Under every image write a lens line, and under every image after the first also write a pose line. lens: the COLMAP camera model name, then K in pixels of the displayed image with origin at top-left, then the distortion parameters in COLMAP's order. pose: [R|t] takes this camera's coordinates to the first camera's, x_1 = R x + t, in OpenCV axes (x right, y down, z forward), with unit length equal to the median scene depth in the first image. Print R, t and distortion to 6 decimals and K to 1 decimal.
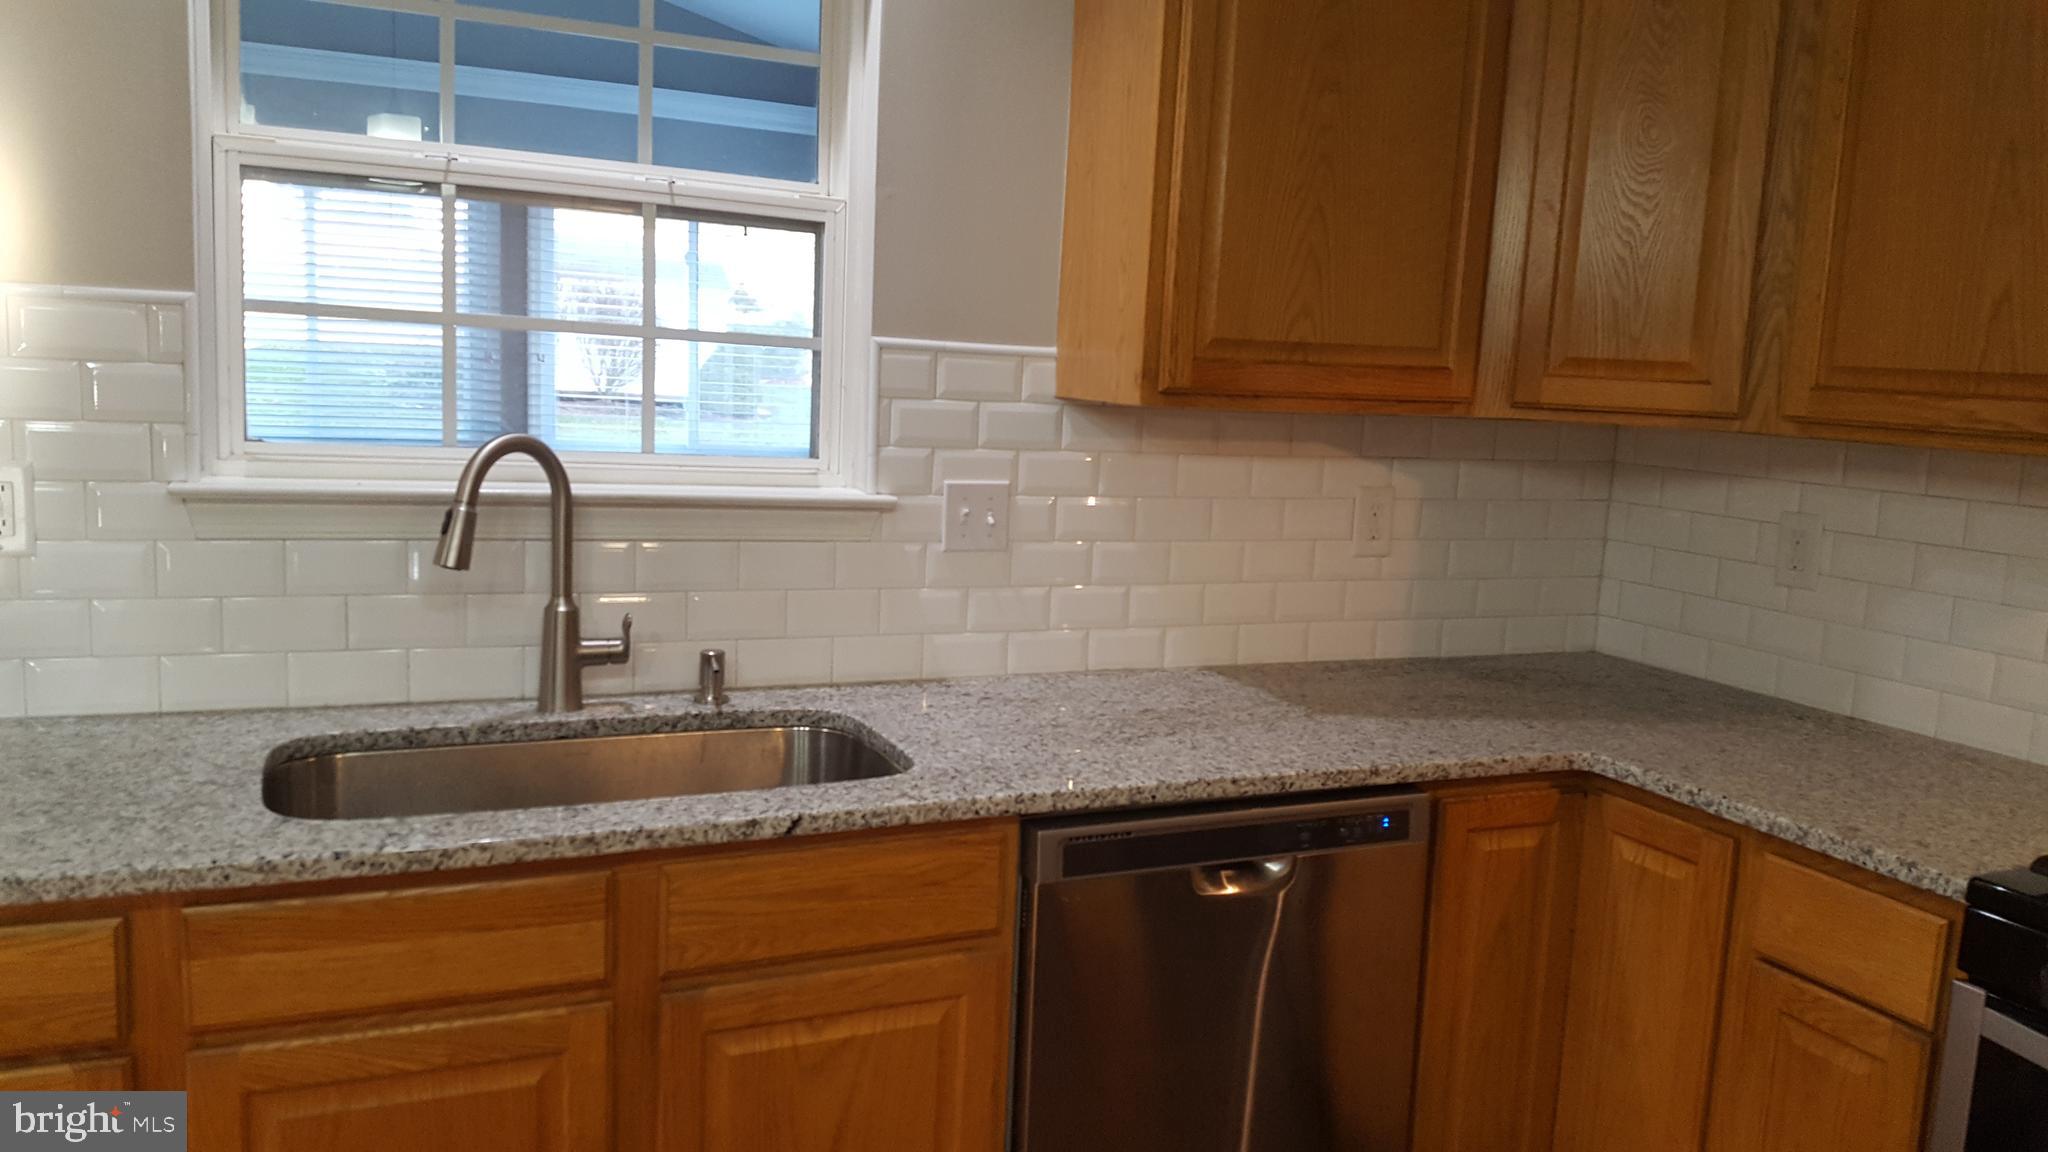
lens RADIAL K [[1524.5, 0, 1025.8], [0, 1524.5, 583.4], [0, 0, 1]] dist [0.072260, -0.133582]
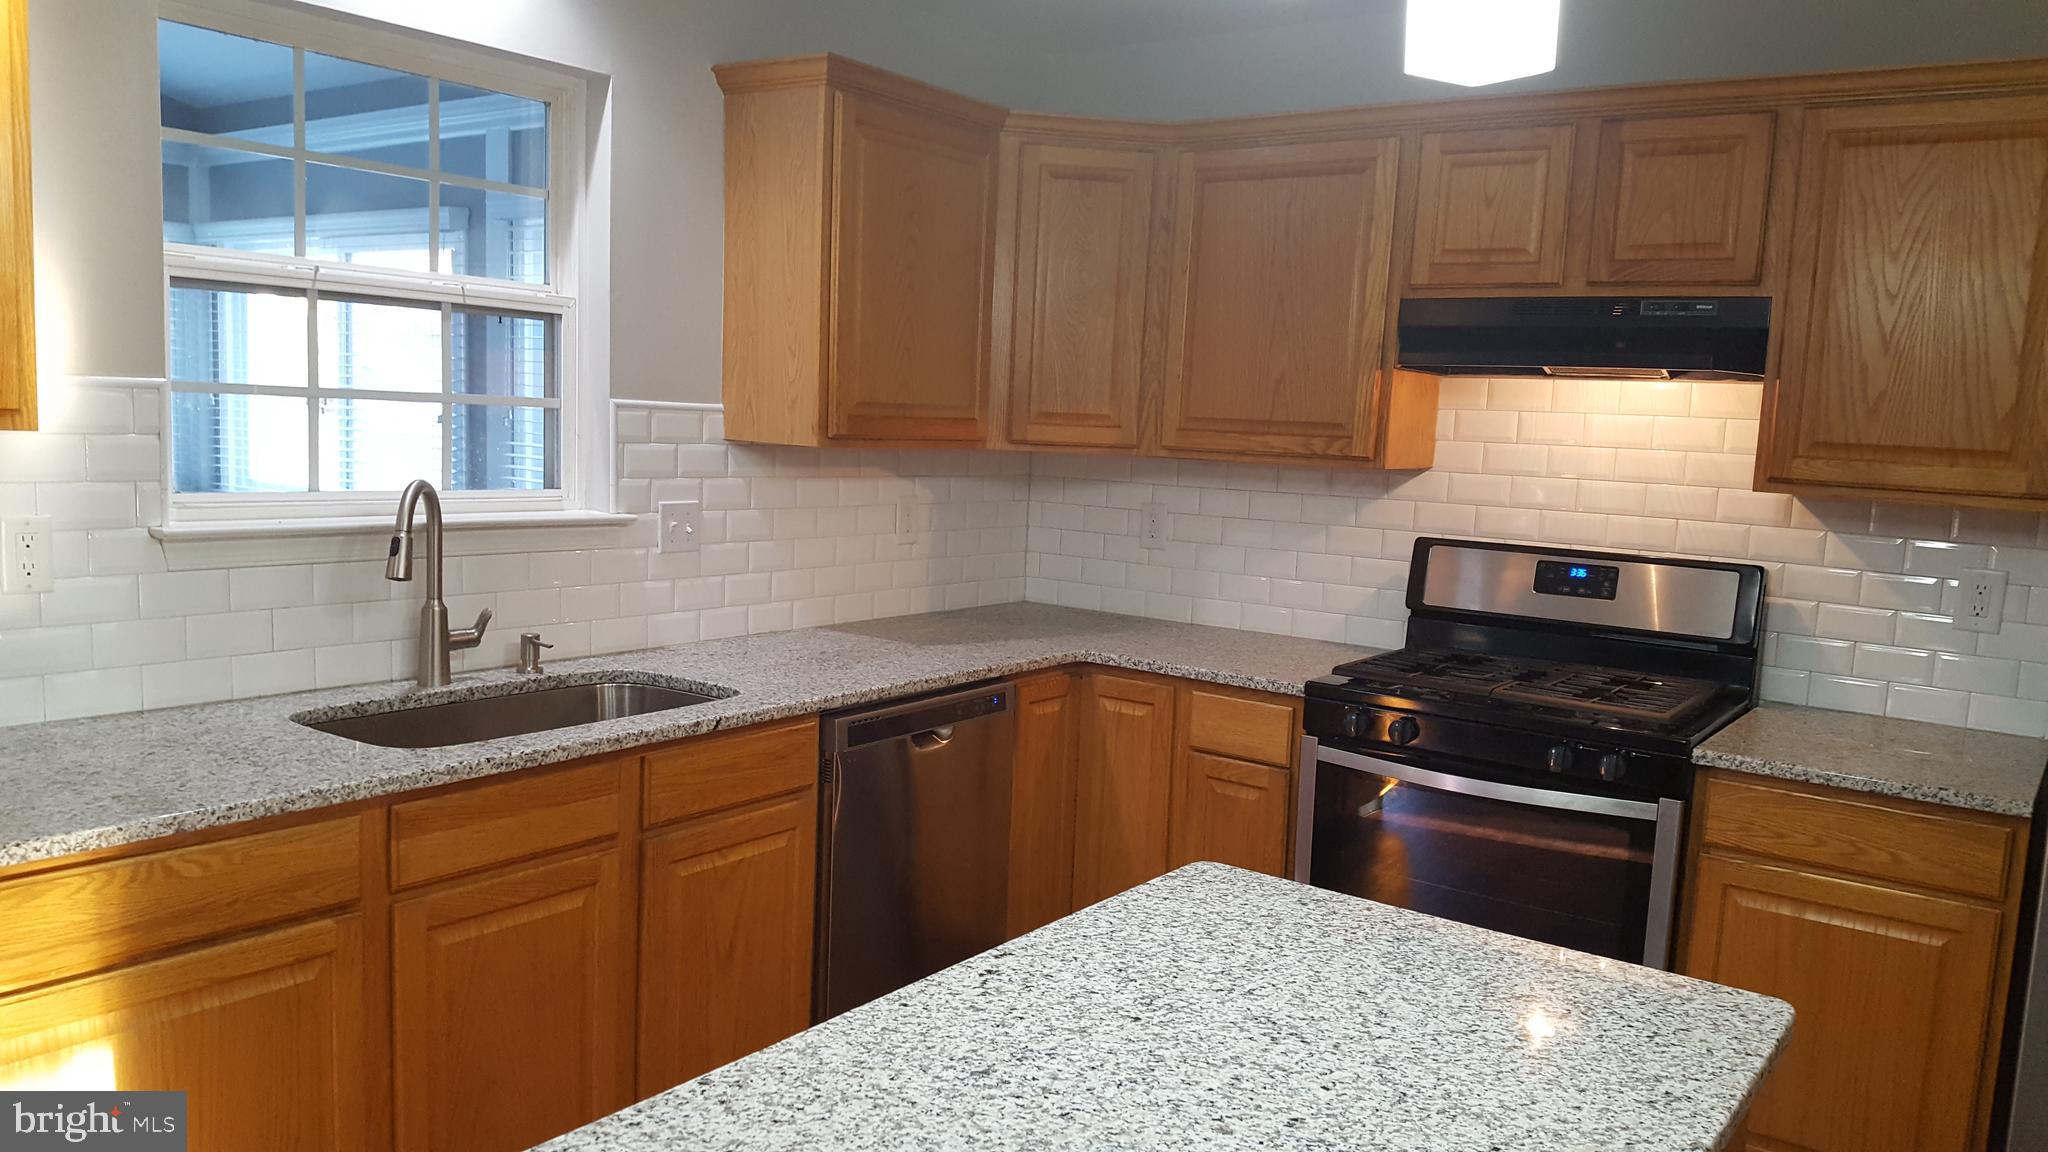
lens RADIAL K [[1524.5, 0, 999.3], [0, 1524.5, 605.5], [0, 0, 1]] dist [0.072260, -0.133582]
pose [[0.877500, -0.071905, 0.474156, -0.502532], [0.068002, 0.997362, 0.025400, 0.013336], [-0.474731, 0.009955, 0.880074, -0.414031]]
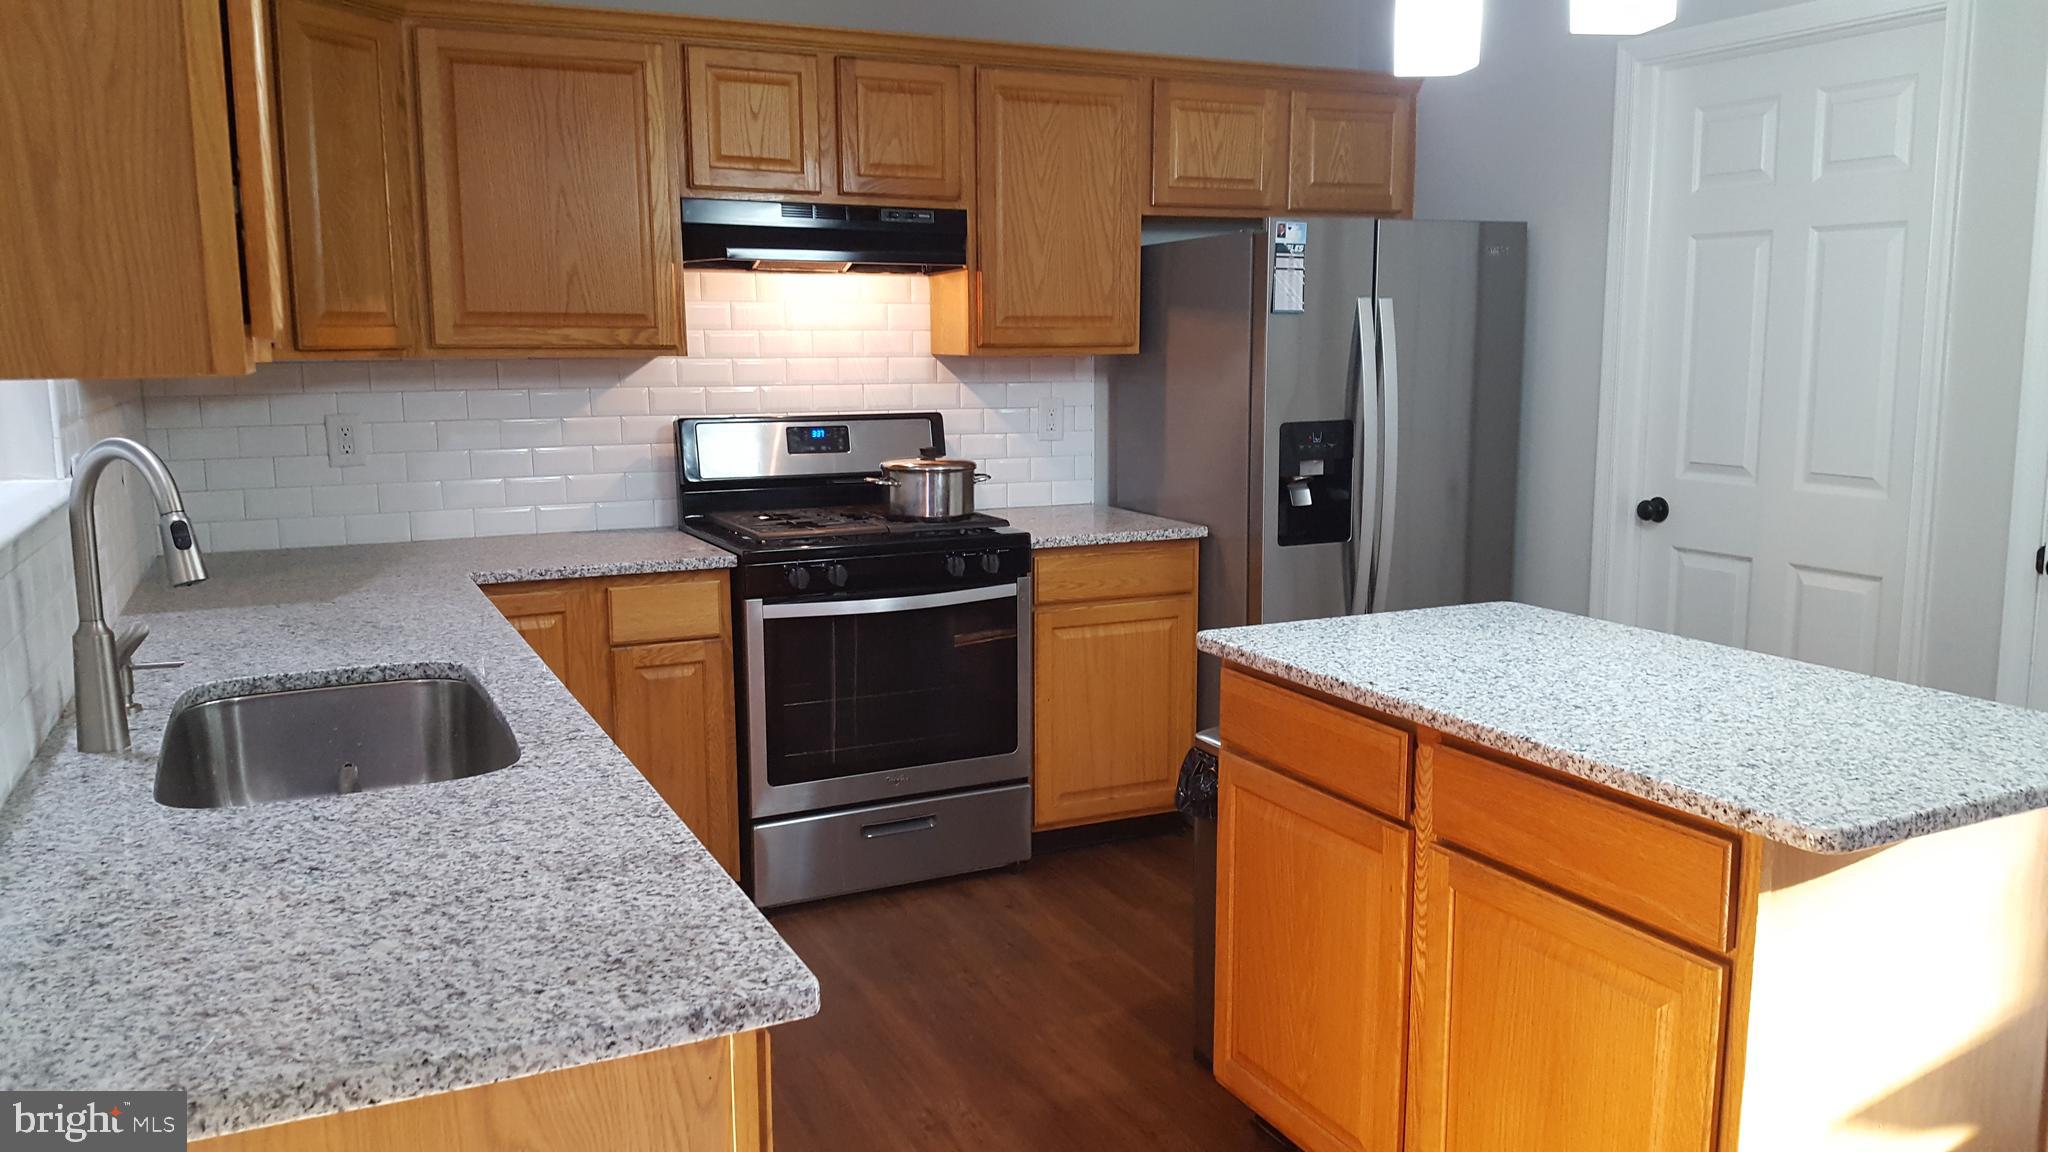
lens RADIAL K [[1524.5, 0, 1006.4], [0, 1524.5, 586.7], [0, 0, 1]] dist [0.072260, -0.133582]
pose [[-0.009421, -0.201751, 0.979391, -1.148973], [0.148224, 0.968333, 0.200899, -0.104603], [-0.988909, 0.147062, 0.020781, 0.462039]]
